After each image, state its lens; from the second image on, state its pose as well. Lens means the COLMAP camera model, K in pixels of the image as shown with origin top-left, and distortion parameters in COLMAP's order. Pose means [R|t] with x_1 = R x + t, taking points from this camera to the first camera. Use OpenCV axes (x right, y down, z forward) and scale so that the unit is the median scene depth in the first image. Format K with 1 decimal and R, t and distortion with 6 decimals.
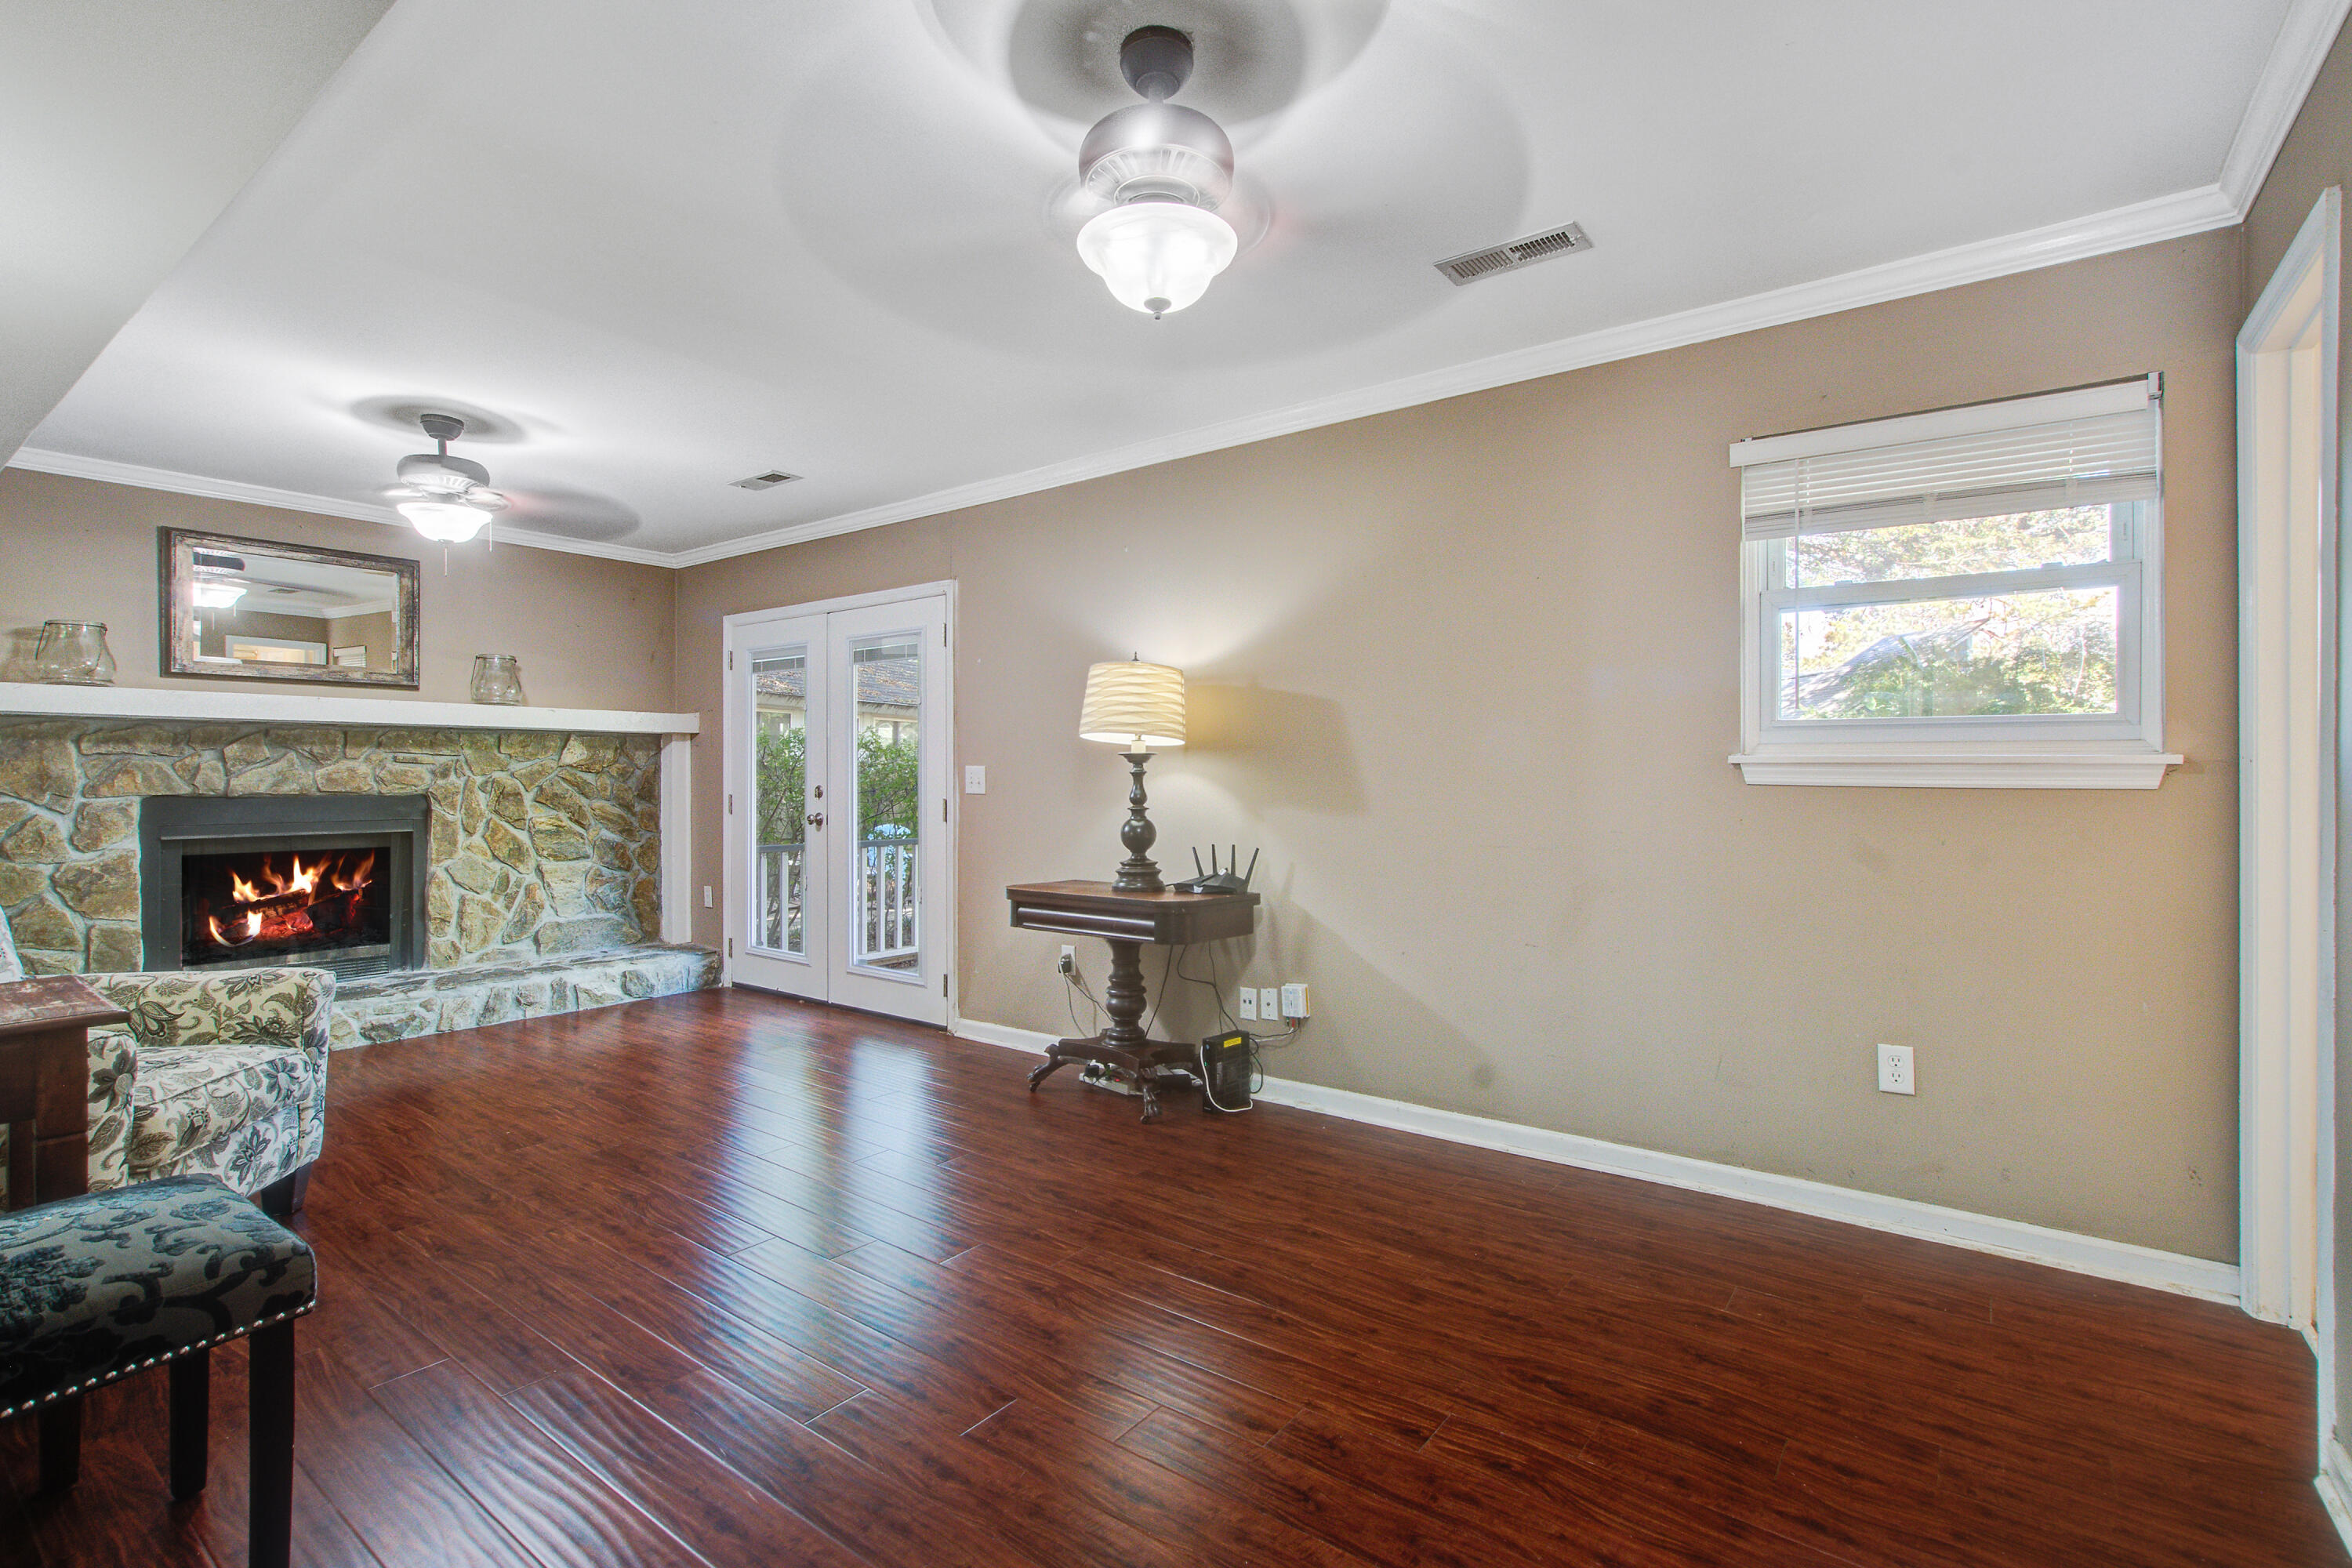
lens RADIAL K [[1085.0, 0, 1180.4], [0, 1085.0, 772.6], [0, 0, 1]] dist [-0.015207, -0.001567]
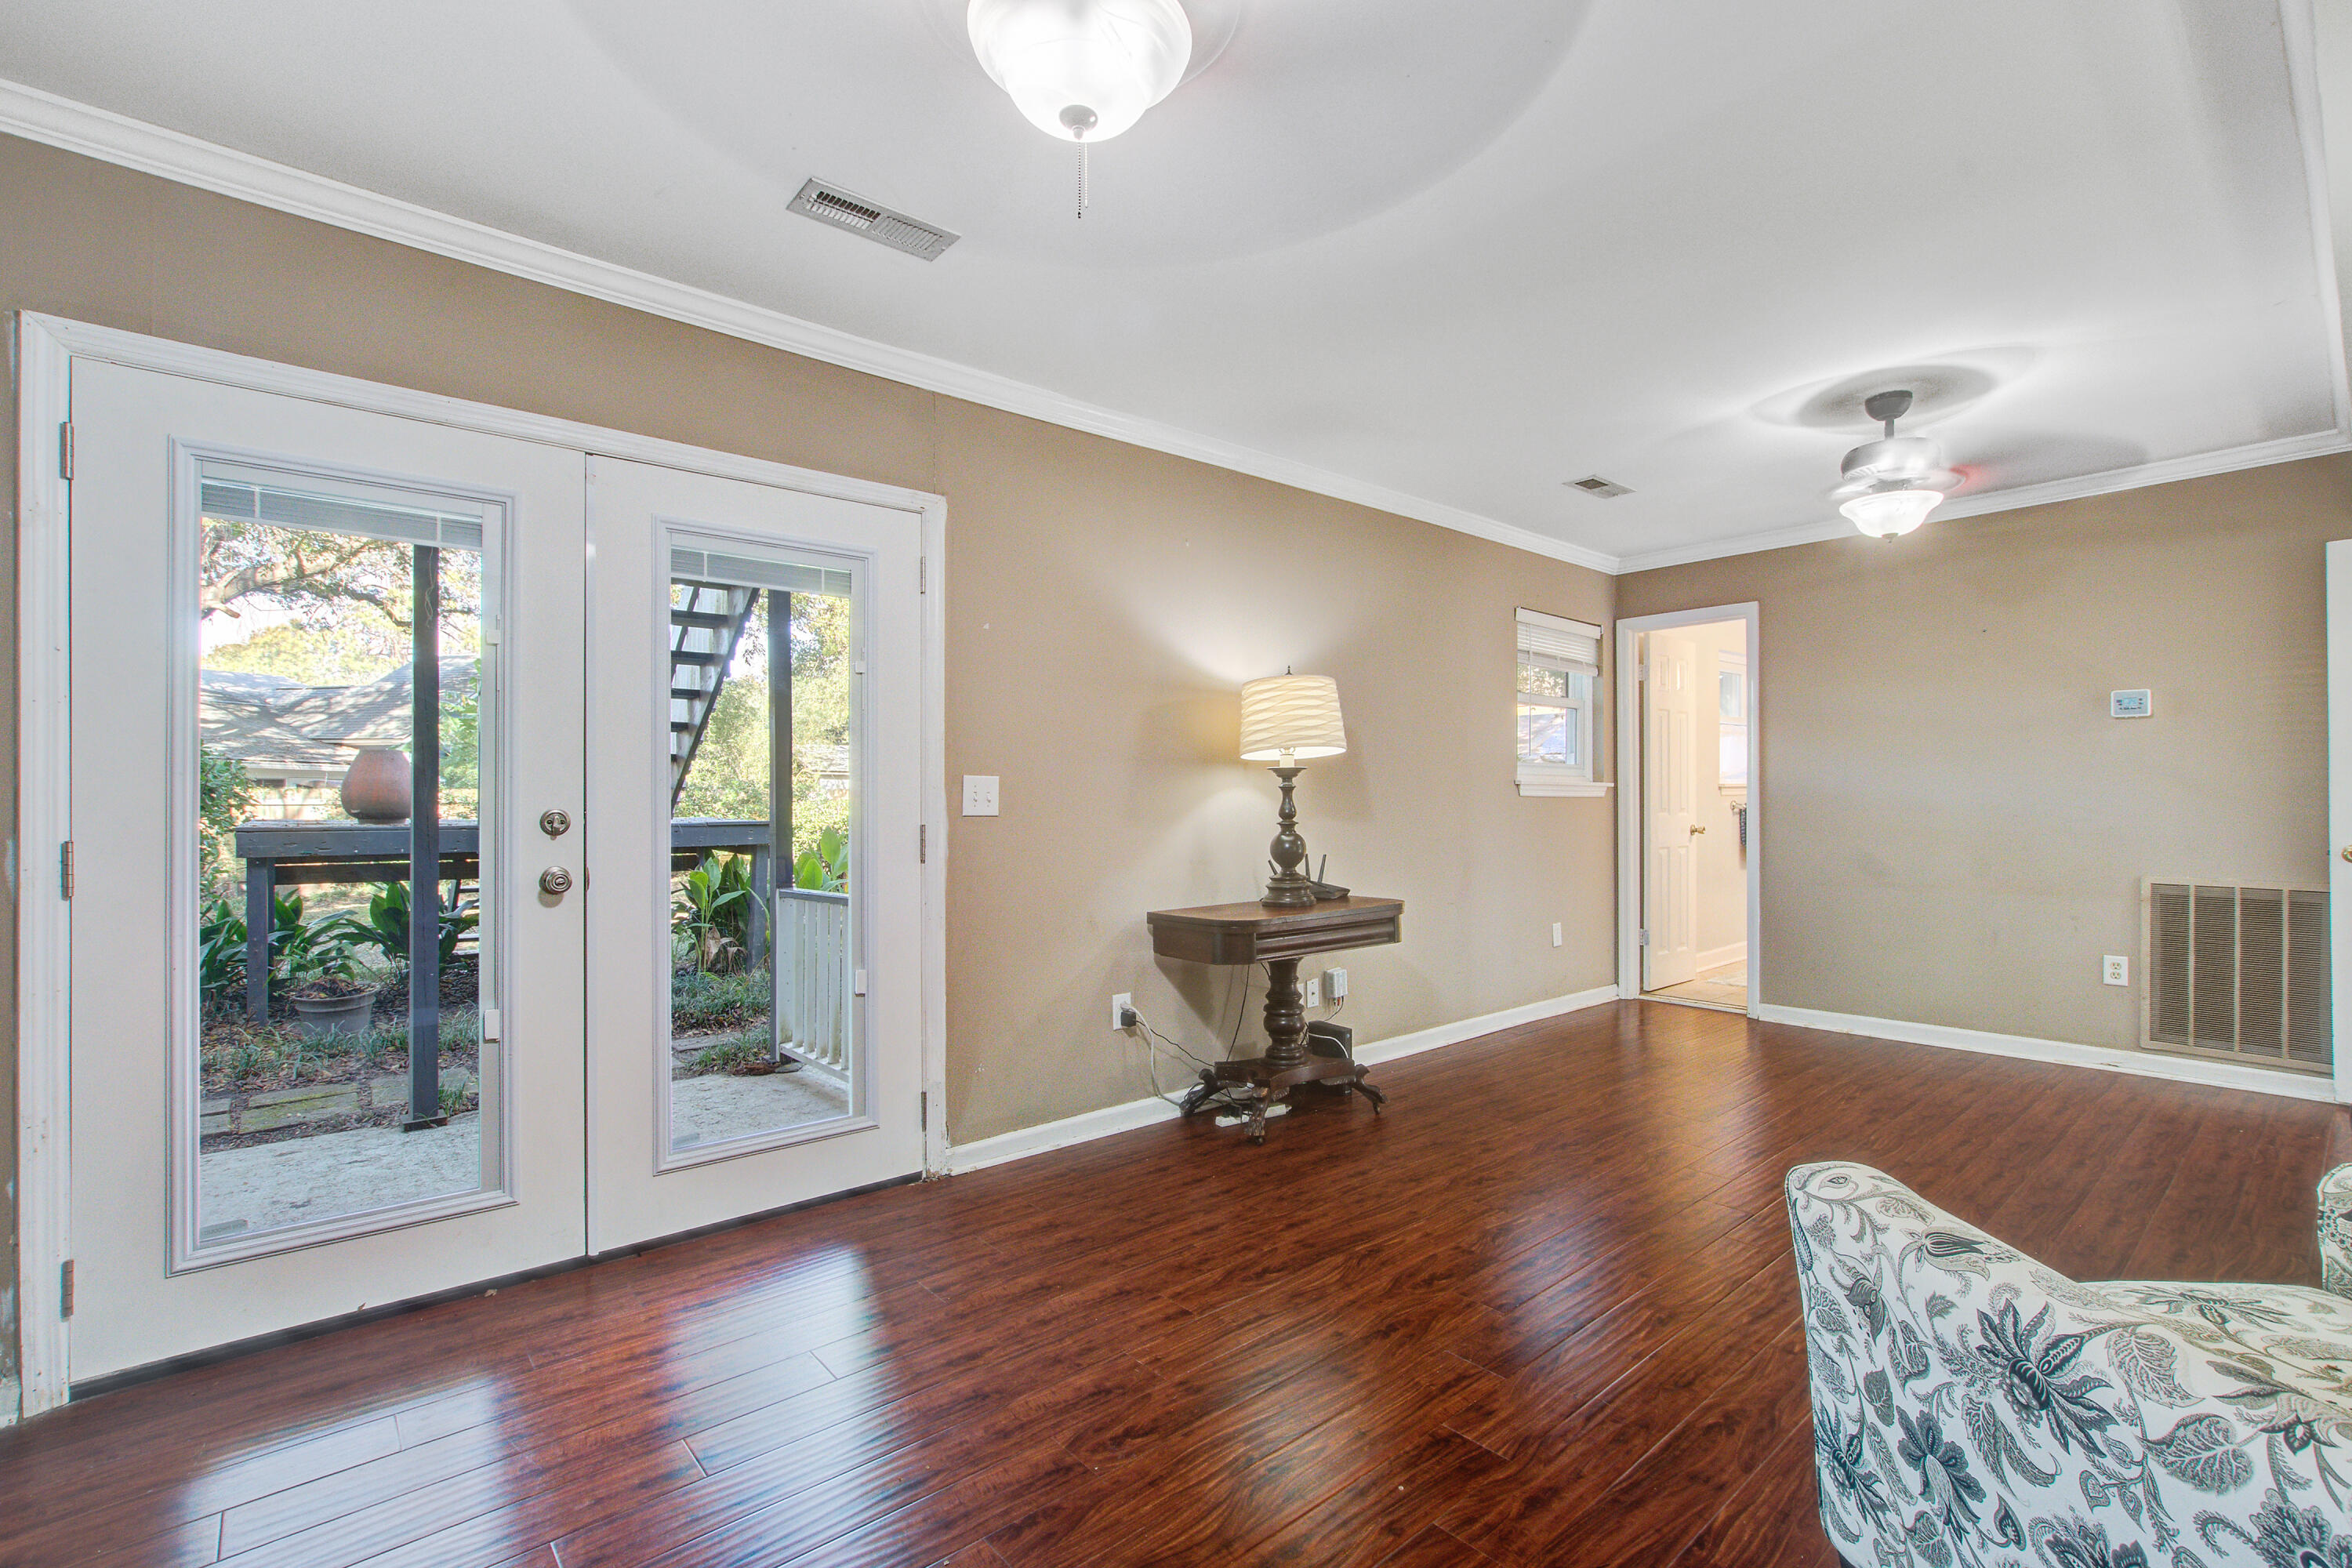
lens RADIAL K [[1045.2, 0, 1182.3], [0, 1045.2, 792.7], [0, 0, 1]] dist [-0.026811, 0.005167]
pose [[0.221529, 0.005145, 0.975140, -0.988714], [0.000269, 0.999986, -0.005337, 0.010322], [-0.975154, 0.001445, 0.221525, 0.875646]]
